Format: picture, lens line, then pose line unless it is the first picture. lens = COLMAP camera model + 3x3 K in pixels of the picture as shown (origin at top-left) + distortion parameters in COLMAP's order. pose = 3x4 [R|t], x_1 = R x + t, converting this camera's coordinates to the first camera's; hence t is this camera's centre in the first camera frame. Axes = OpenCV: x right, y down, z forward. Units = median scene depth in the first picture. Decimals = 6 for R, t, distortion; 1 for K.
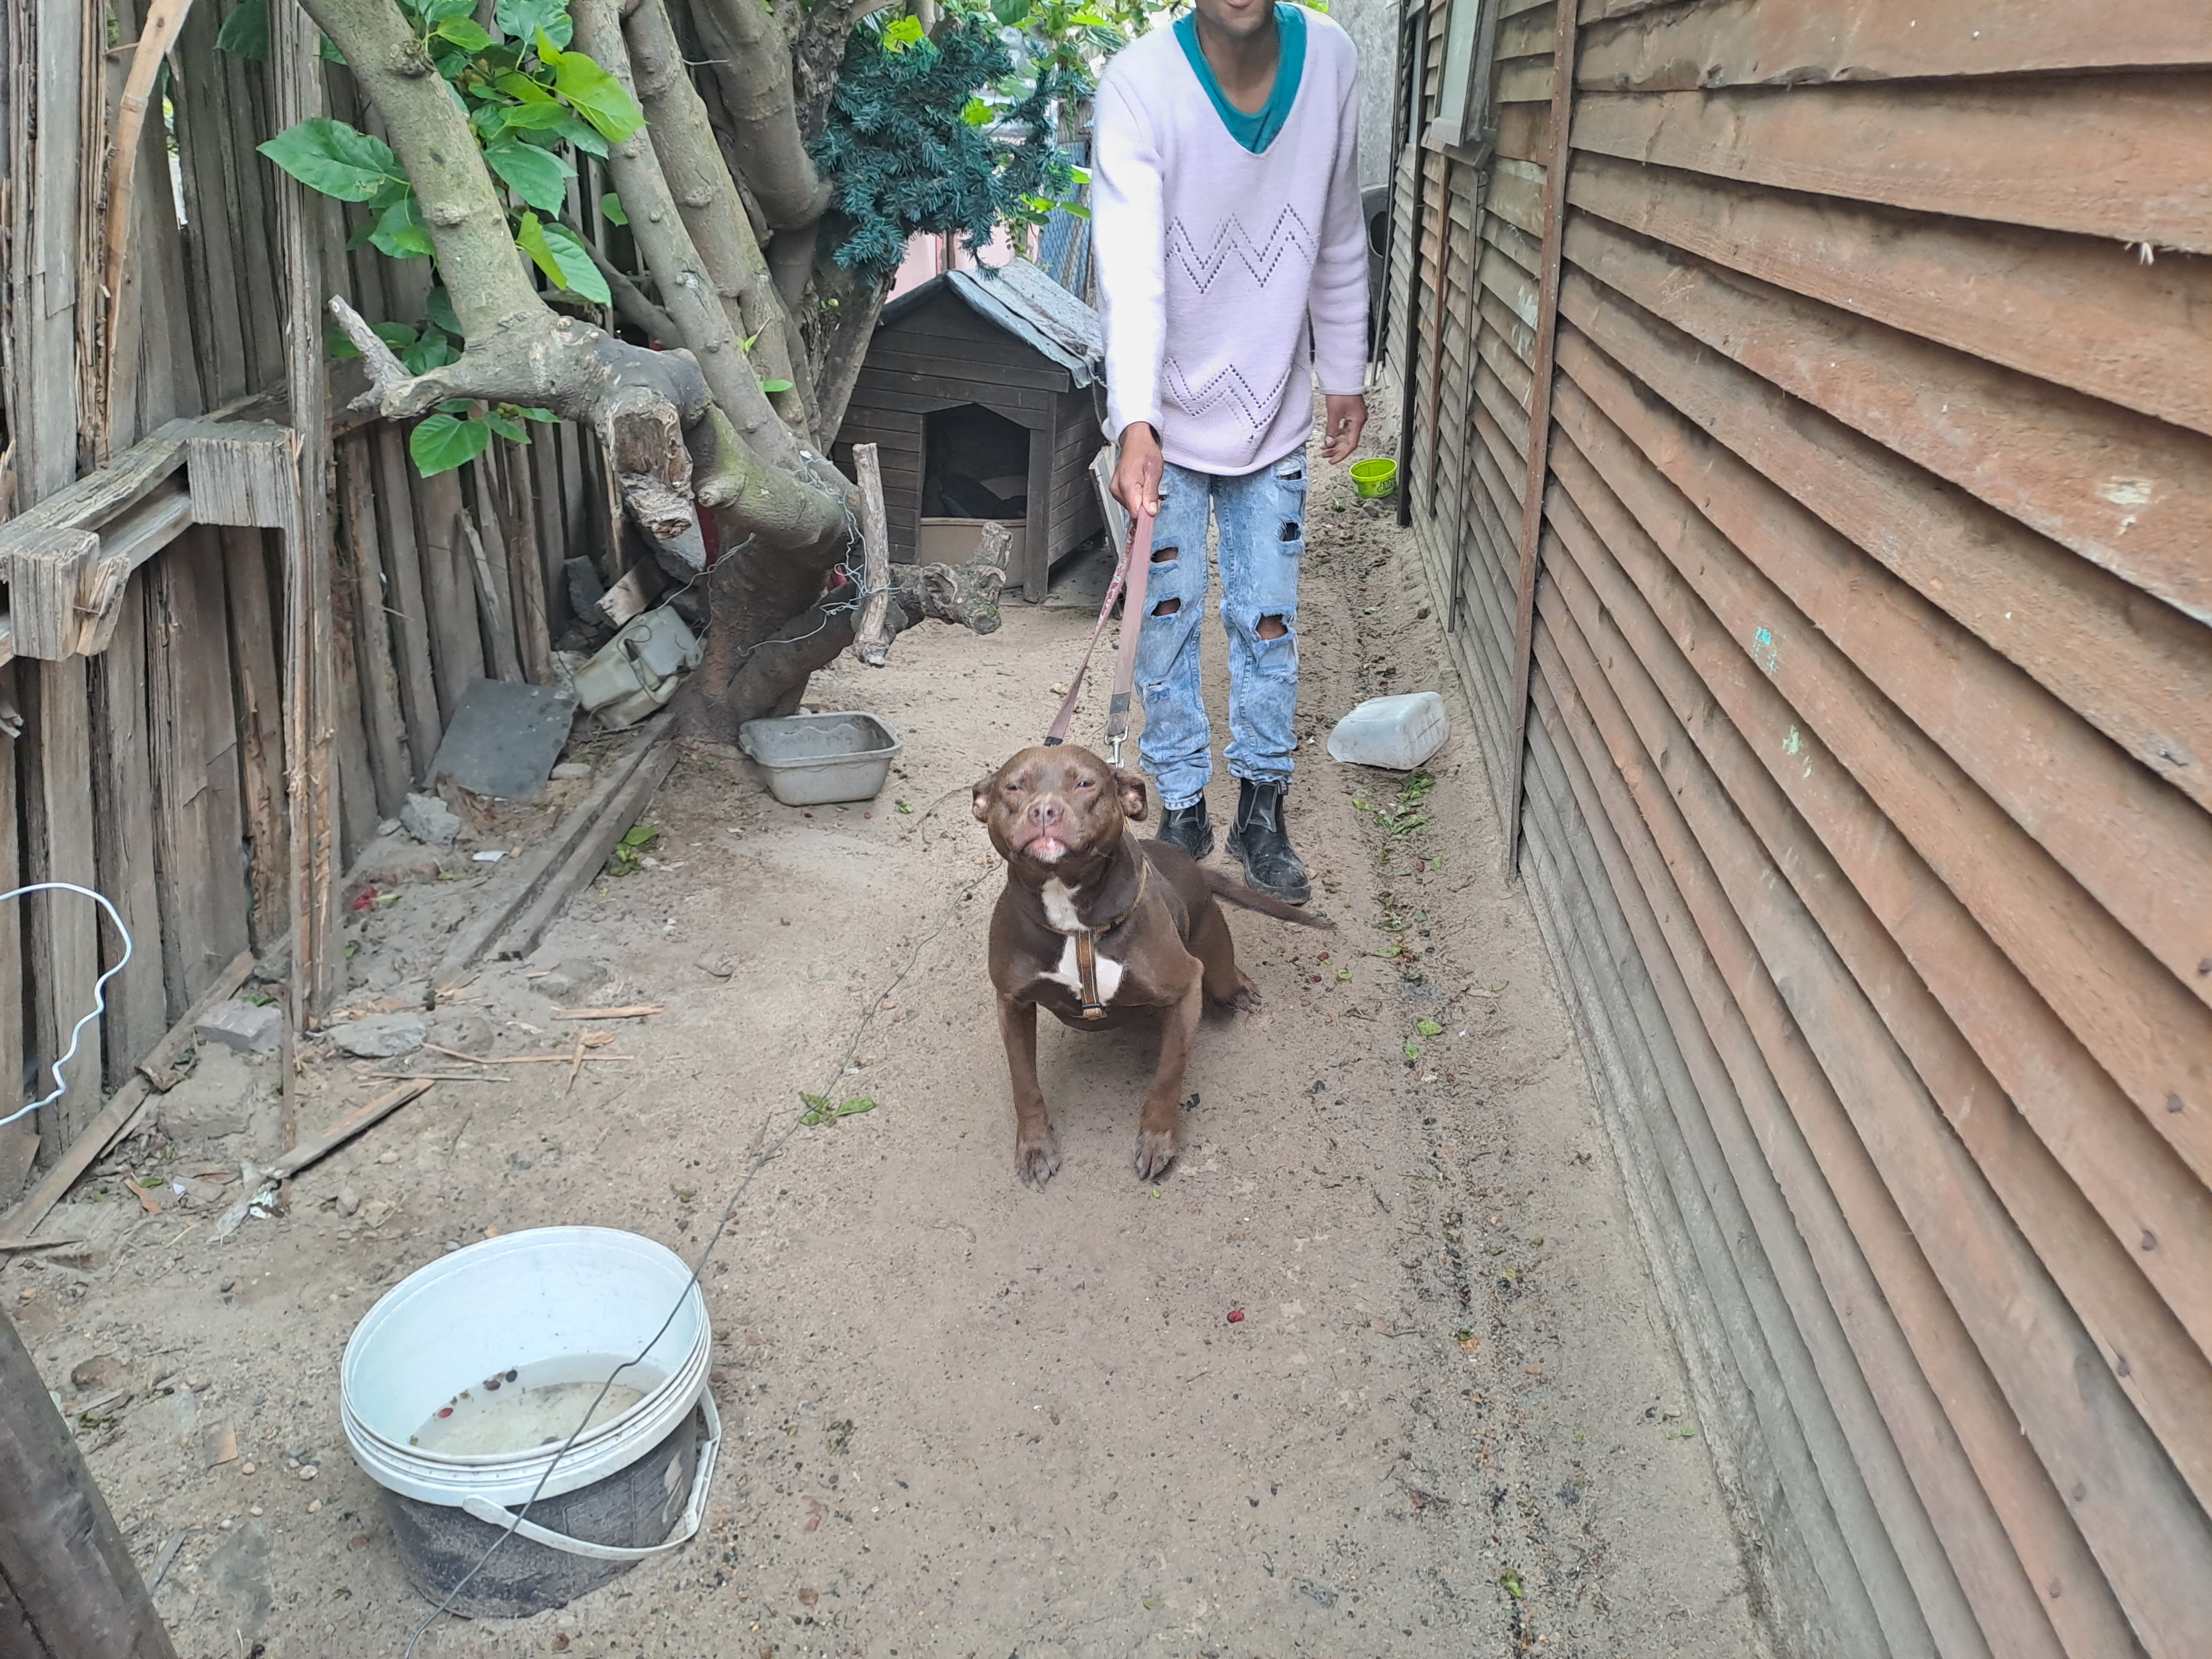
lens RADIAL K [[1632.0, 0, 1106.0], [0, 1632.0, 829.5], [0, 0, 1]] dist [0.129601, -0.153578]
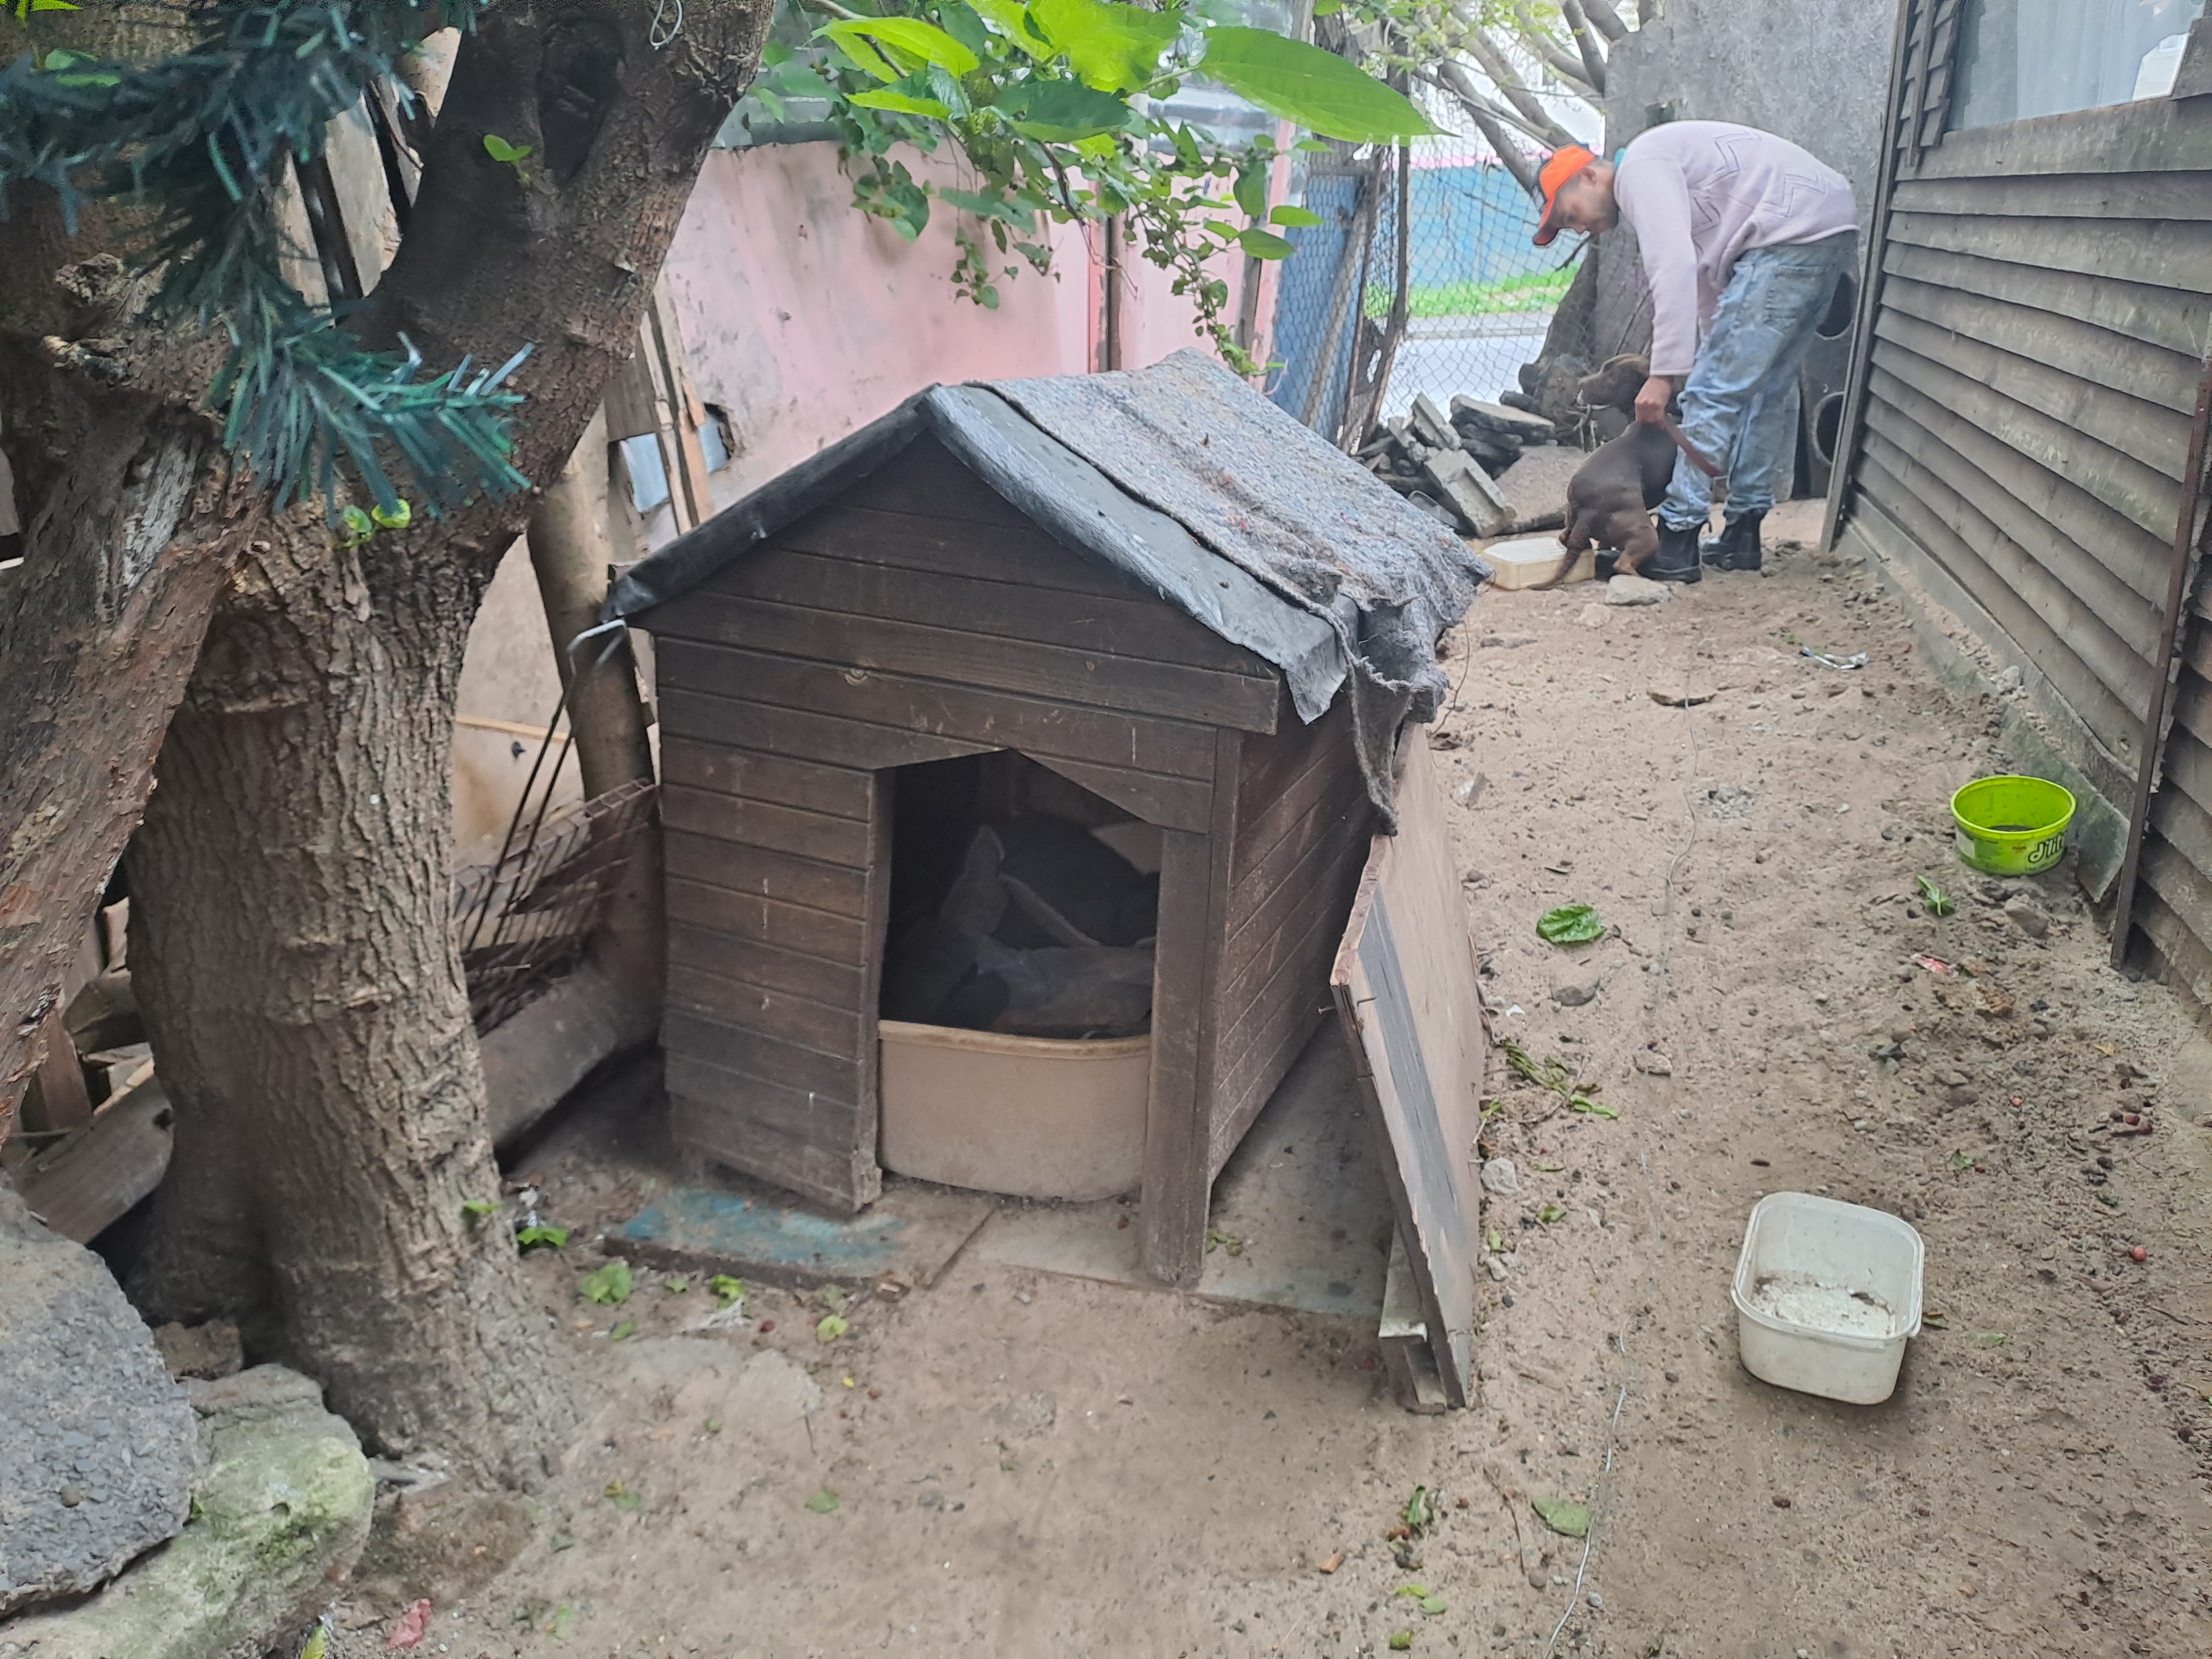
lens RADIAL K [[1623.3, 0, 1104.7], [0, 1623.3, 774.6], [0, 0, 1]] dist [0.128496, -0.147110]
pose [[0.987574, 0.026292, -0.154938, -0.005518], [-0.038878, 0.996134, -0.078774, -0.219301], [0.152268, 0.083819, 0.984779, 0.638687]]
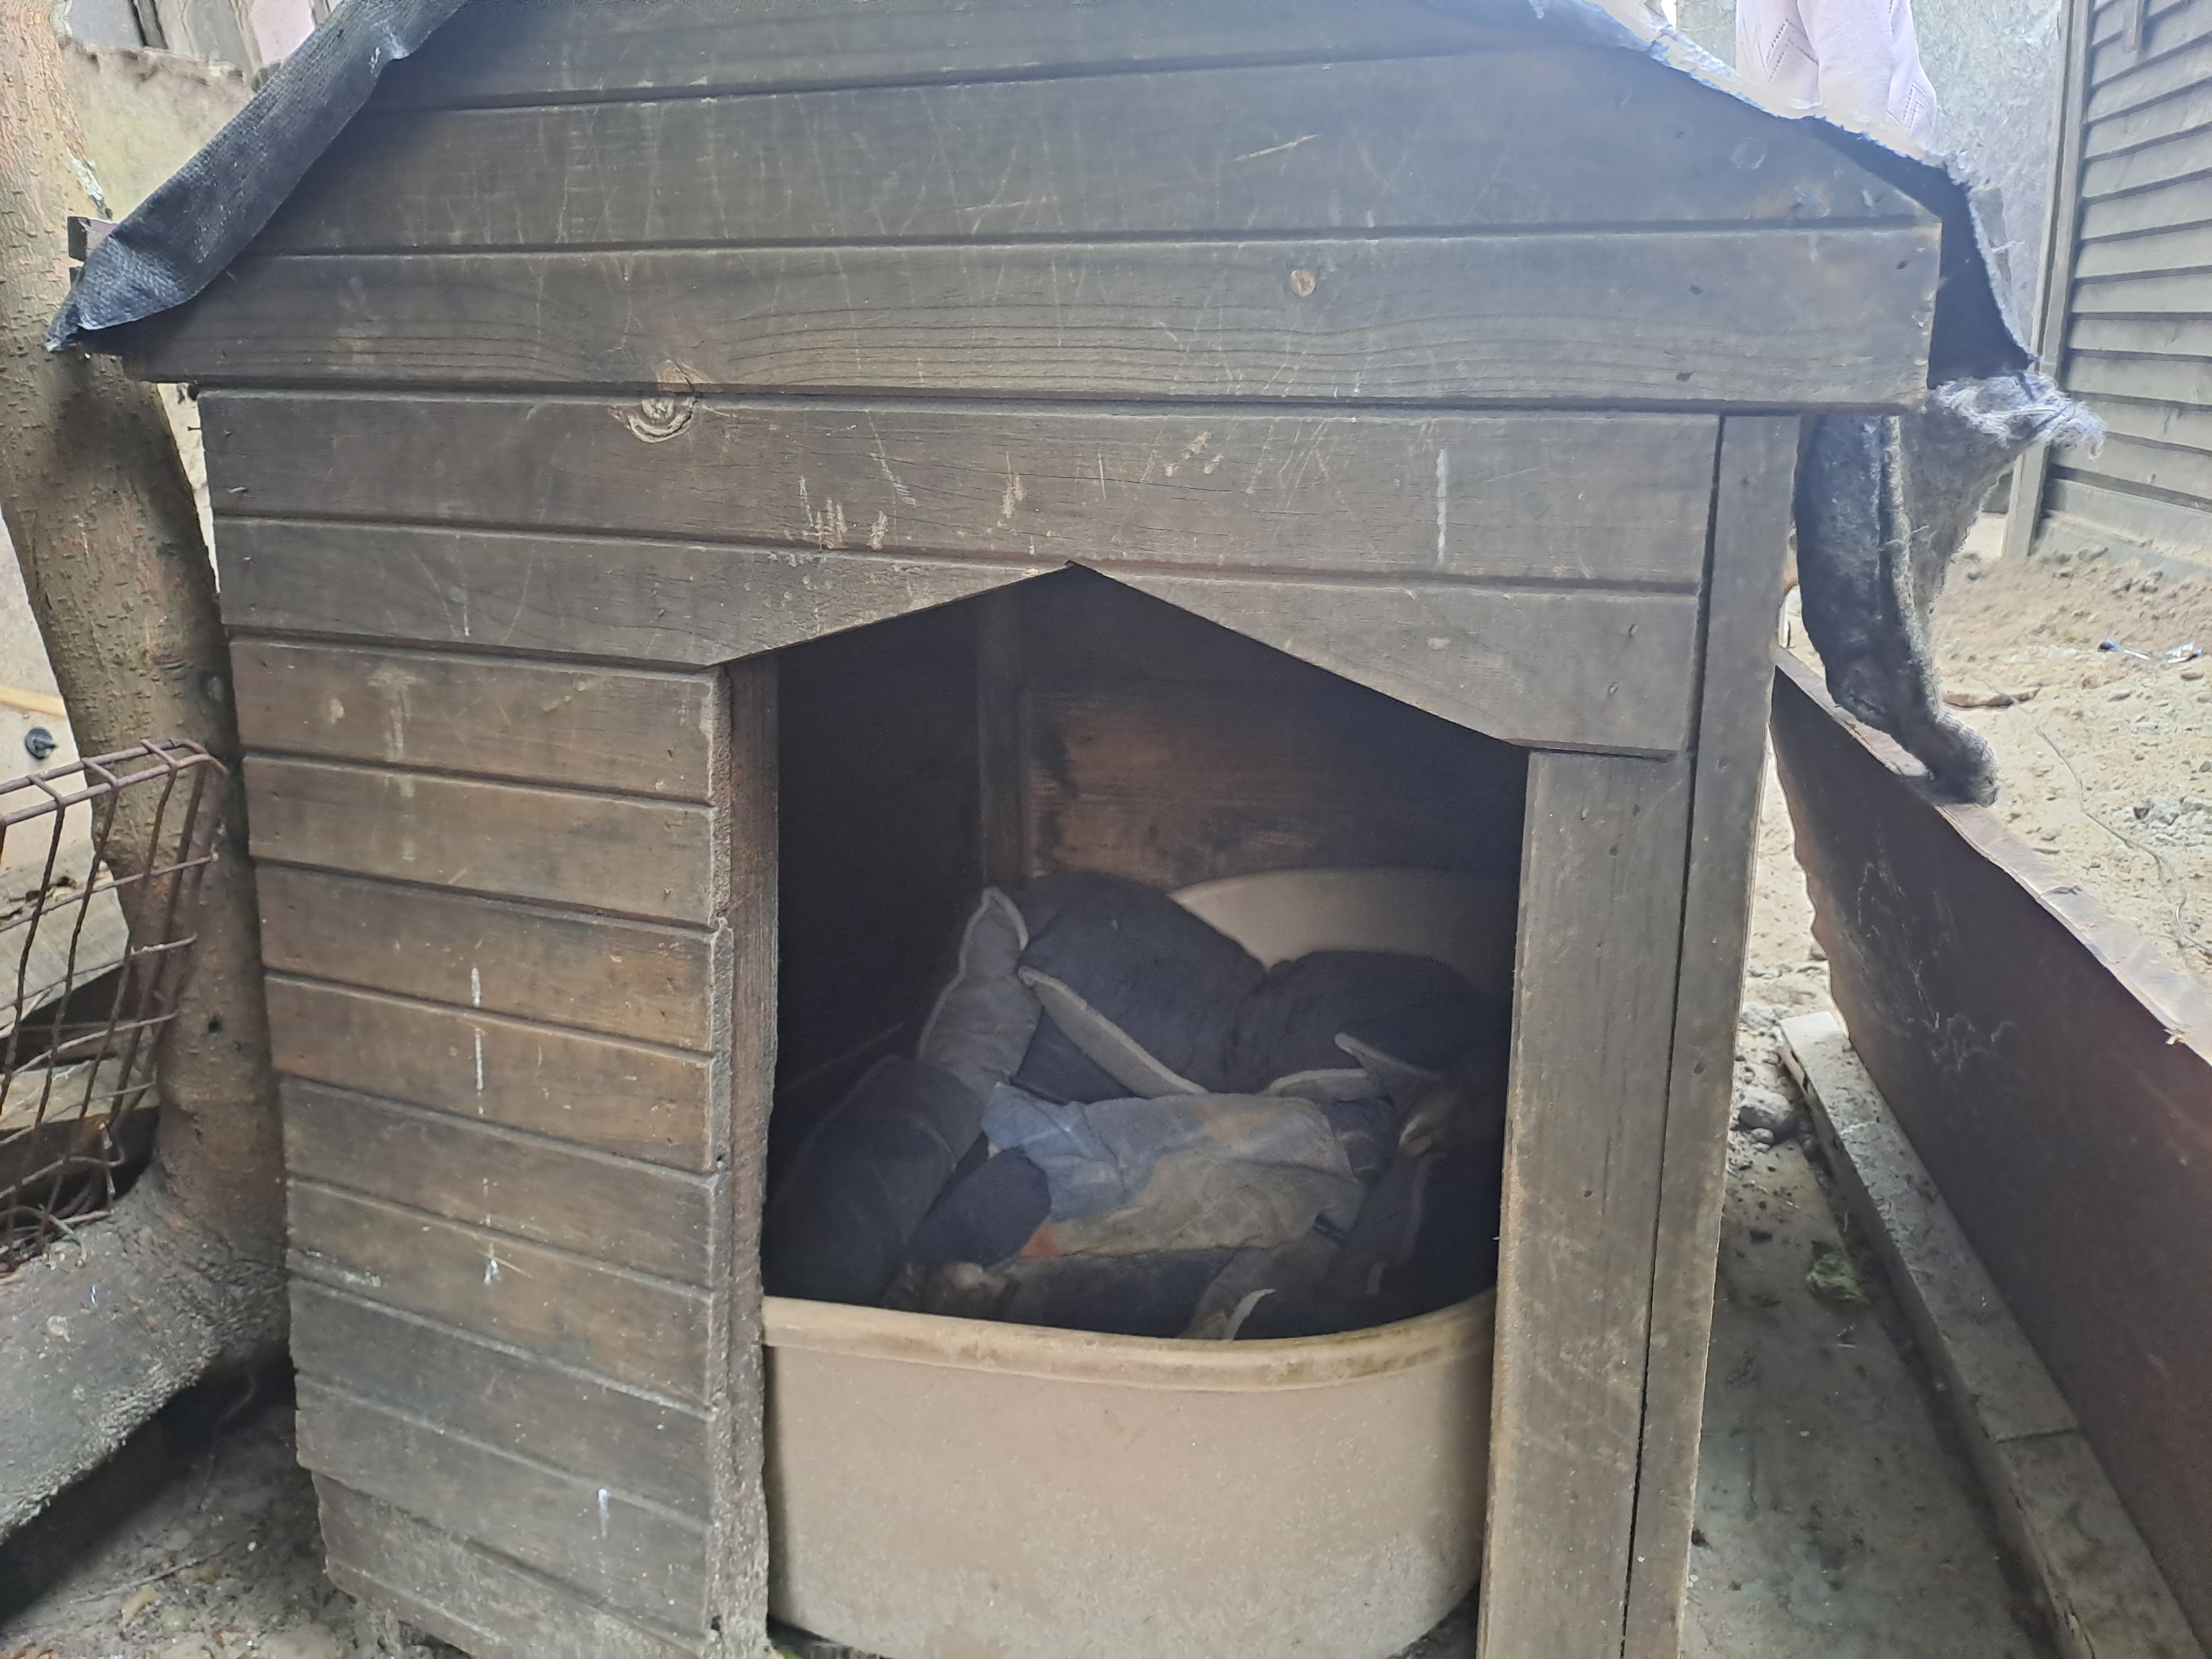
lens RADIAL K [[1632.0, 0, 1106.0], [0, 1632.0, 829.5], [0, 0, 1]] dist [0.129601, -0.153578]
pose [[0.988772, -0.020035, -0.148080, -0.056362], [0.000649, 0.991538, -0.129817, -0.214553], [0.149428, 0.128263, 0.980418, 0.847214]]
